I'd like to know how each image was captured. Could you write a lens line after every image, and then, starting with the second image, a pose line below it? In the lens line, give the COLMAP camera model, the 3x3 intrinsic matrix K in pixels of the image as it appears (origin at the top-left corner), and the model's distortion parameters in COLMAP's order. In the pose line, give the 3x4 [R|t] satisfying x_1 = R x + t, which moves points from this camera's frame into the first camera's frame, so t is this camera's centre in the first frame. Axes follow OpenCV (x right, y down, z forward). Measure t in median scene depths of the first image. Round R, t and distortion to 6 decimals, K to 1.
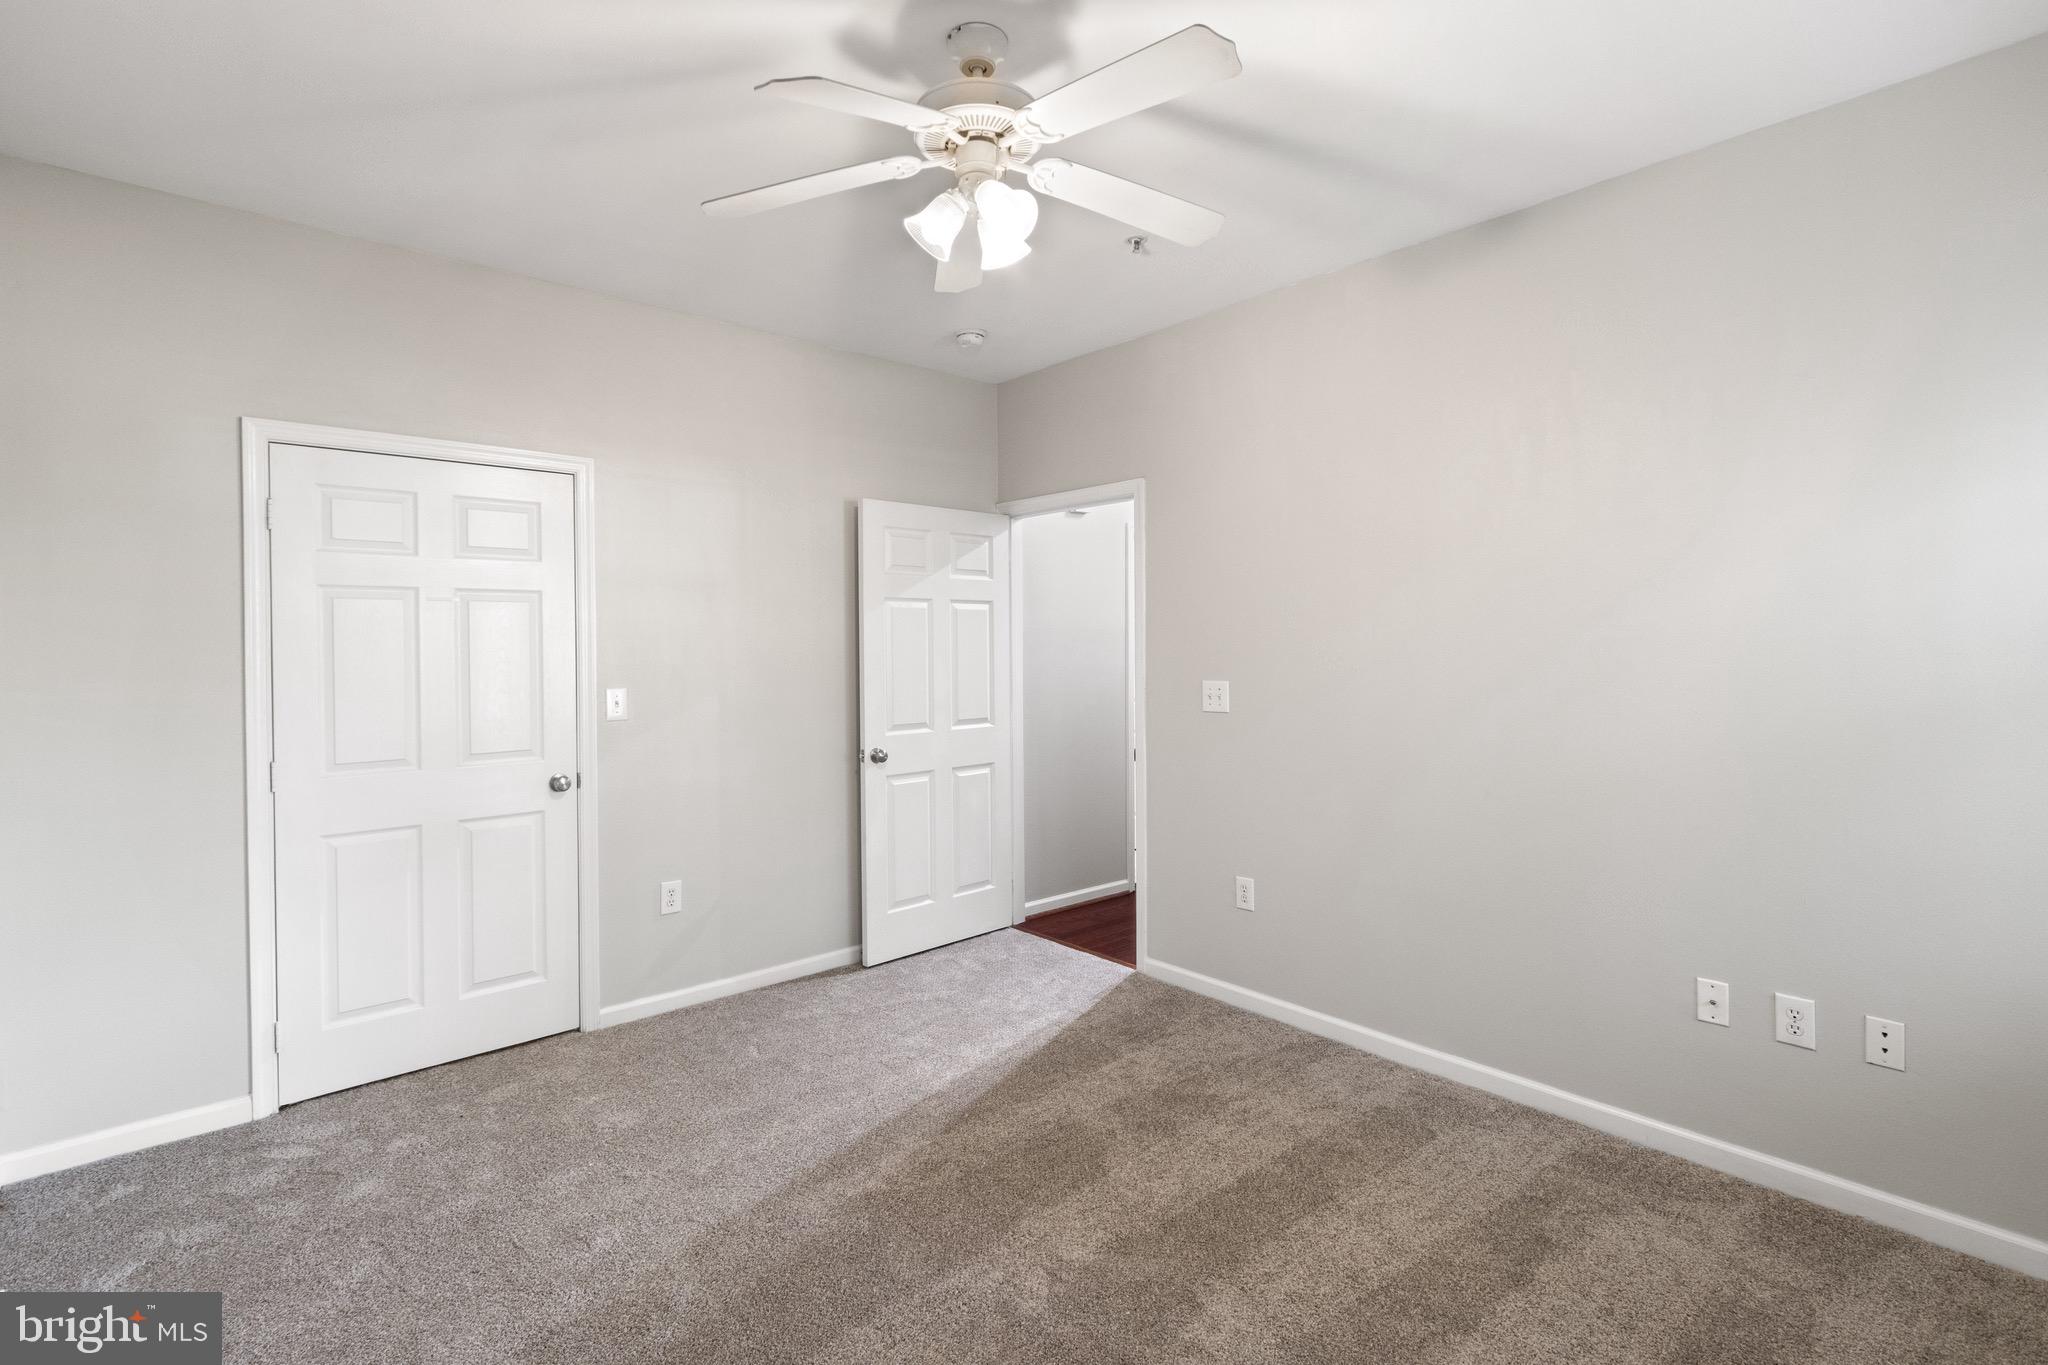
lens RADIAL K [[943.3, 0, 1017.9], [0, 943.3, 646.4], [0, 0, 1]] dist [0.001153, -0.000179]
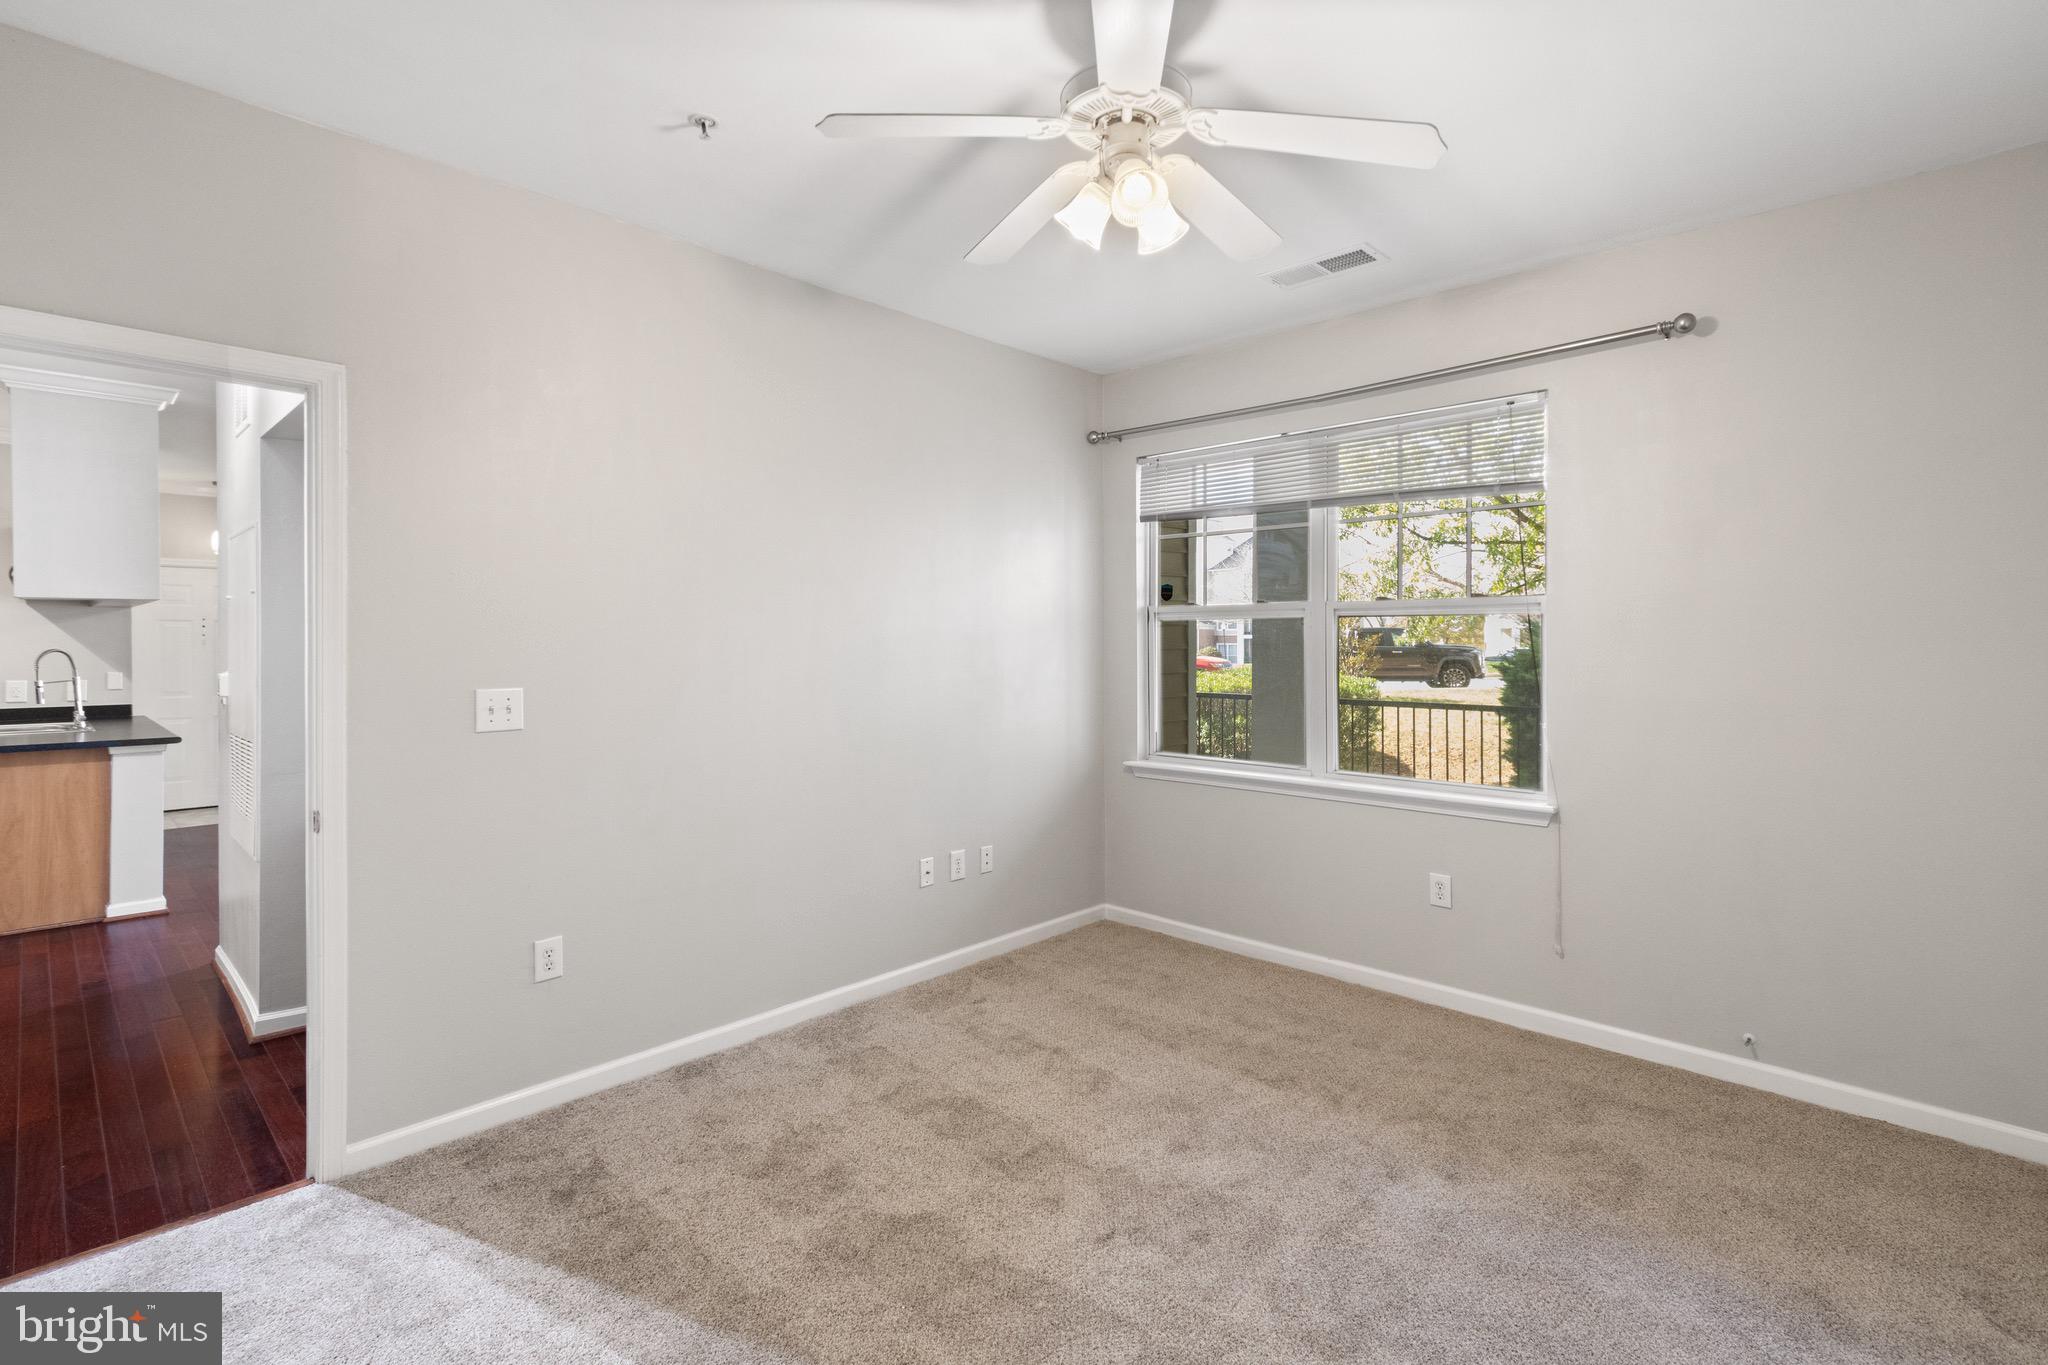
lens RADIAL K [[943.3, 0, 1017.9], [0, 943.3, 646.4], [0, 0, 1]] dist [0.001153, -0.000179]
pose [[-0.089537, 0.005240, 0.995970, -0.573264], [0.002215, 0.999985, -0.005062, 0.009267], [-0.995981, 0.001753, -0.089547, 0.687491]]
